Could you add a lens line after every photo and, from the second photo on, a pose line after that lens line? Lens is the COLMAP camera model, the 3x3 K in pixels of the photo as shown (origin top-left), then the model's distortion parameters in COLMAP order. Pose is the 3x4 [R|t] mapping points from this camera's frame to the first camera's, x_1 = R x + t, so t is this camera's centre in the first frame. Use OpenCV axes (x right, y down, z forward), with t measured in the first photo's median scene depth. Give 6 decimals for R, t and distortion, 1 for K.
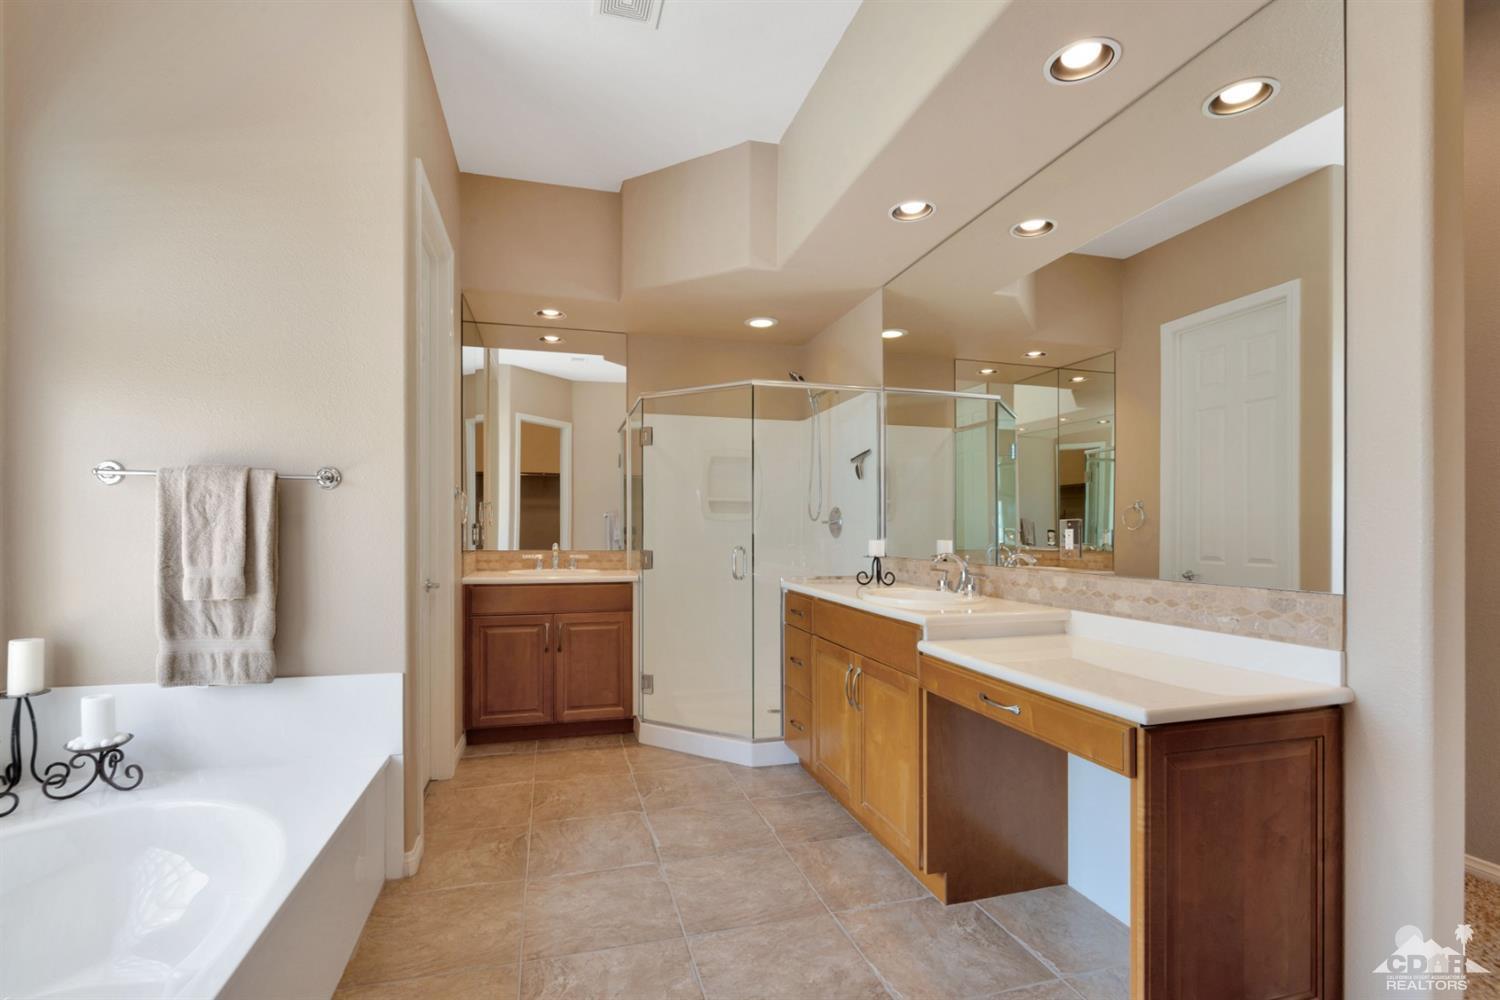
lens RADIAL K [[689.0, 0, 731.4], [0, 689.0, 533.4], [0, 0, 1]] dist [-0.010978, -0.000670]
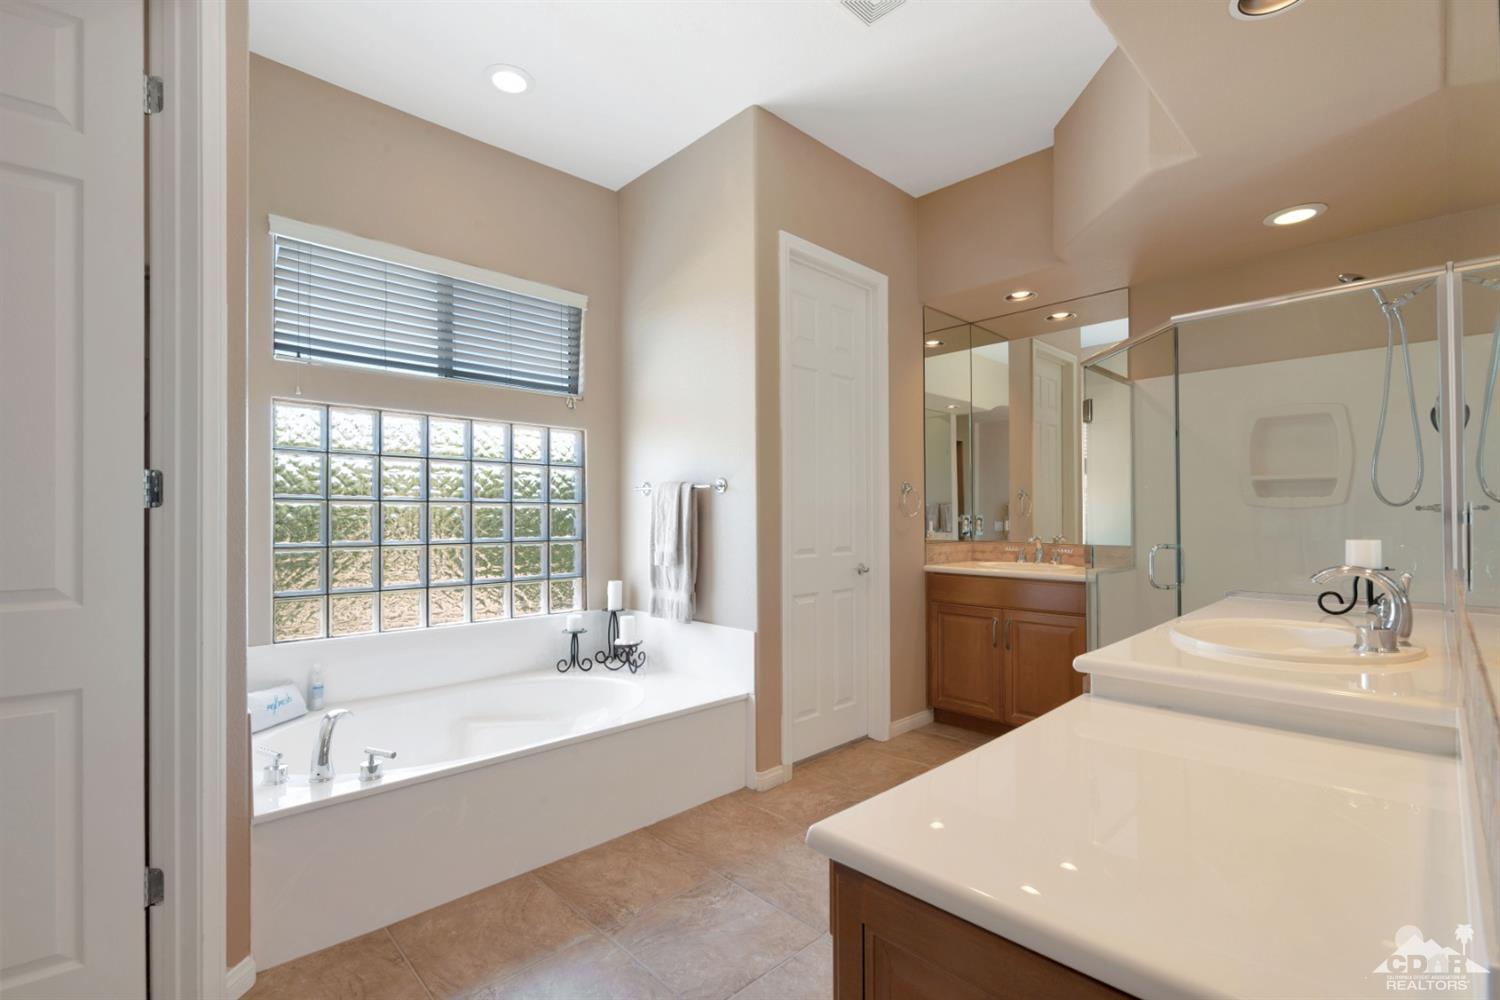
lens RADIAL K [[672.4, 0, 750.8], [0, 672.4, 516.9], [0, 0, 1]] dist [-0.001104, -0.000164]
pose [[0.474416, -0.006812, -0.880274, 0.665009], [-0.002999, 0.999952, -0.009354, -0.002465], [0.880295, 0.007078, 0.474373, 0.403111]]
